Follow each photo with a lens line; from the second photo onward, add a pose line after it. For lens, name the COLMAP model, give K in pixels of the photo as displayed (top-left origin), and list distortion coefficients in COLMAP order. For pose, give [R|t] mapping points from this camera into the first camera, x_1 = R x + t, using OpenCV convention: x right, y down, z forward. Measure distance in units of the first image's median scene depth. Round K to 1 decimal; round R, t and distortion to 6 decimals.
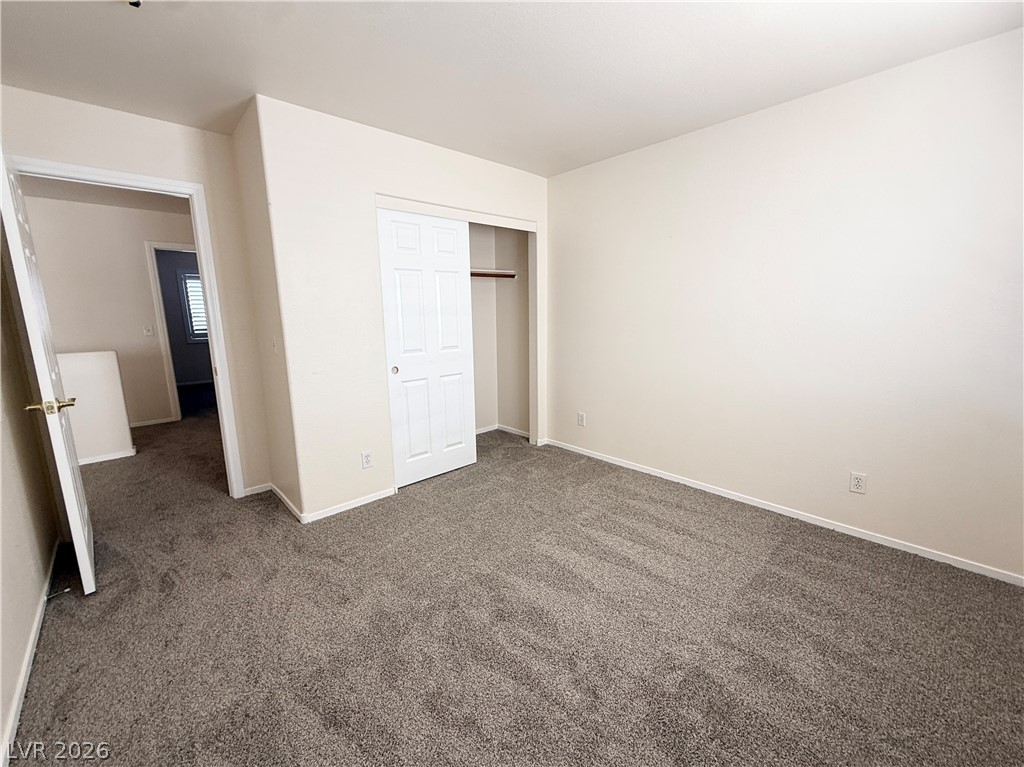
lens RADIAL K [[412.4, 0, 499.7], [0, 412.4, 386.1], [0, 0, 1]] dist [0.001307, 0.000105]
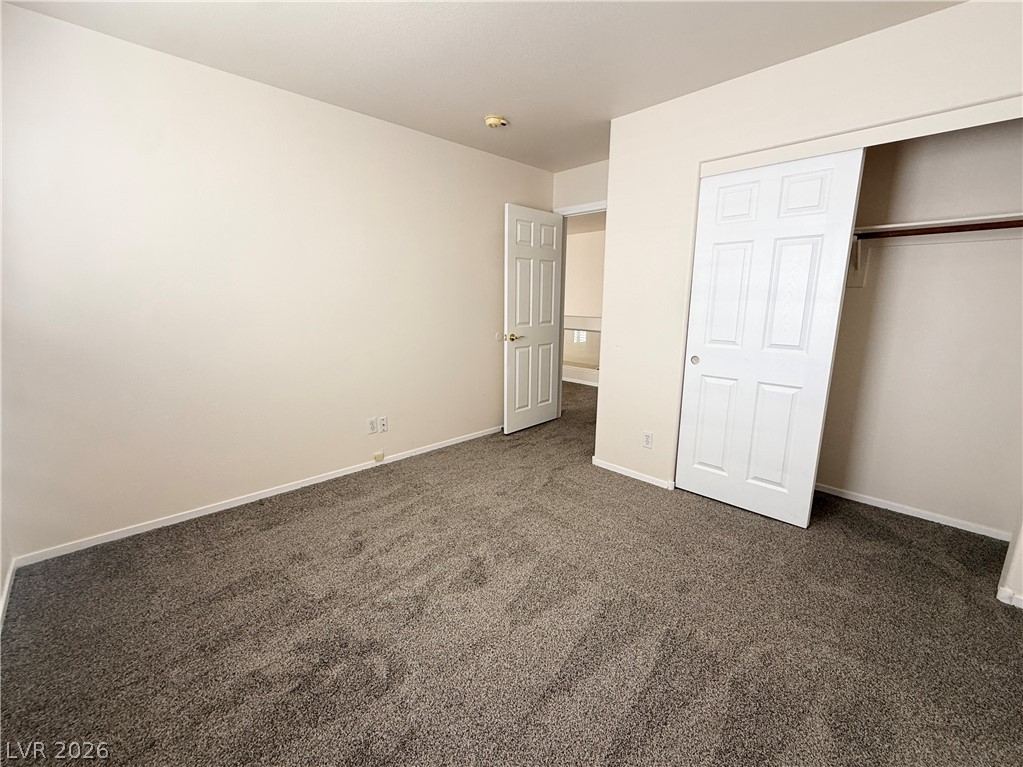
lens RADIAL K [[417.3, 0, 509.6], [0, 417.3, 384.2], [0, 0, 1]] dist [0.002601, 0.000190]
pose [[0.061373, 0.225698, -0.972262, 0.629135], [-0.187554, 0.959354, 0.210862, -0.106926], [0.980335, 0.169411, 0.101209, 0.539855]]
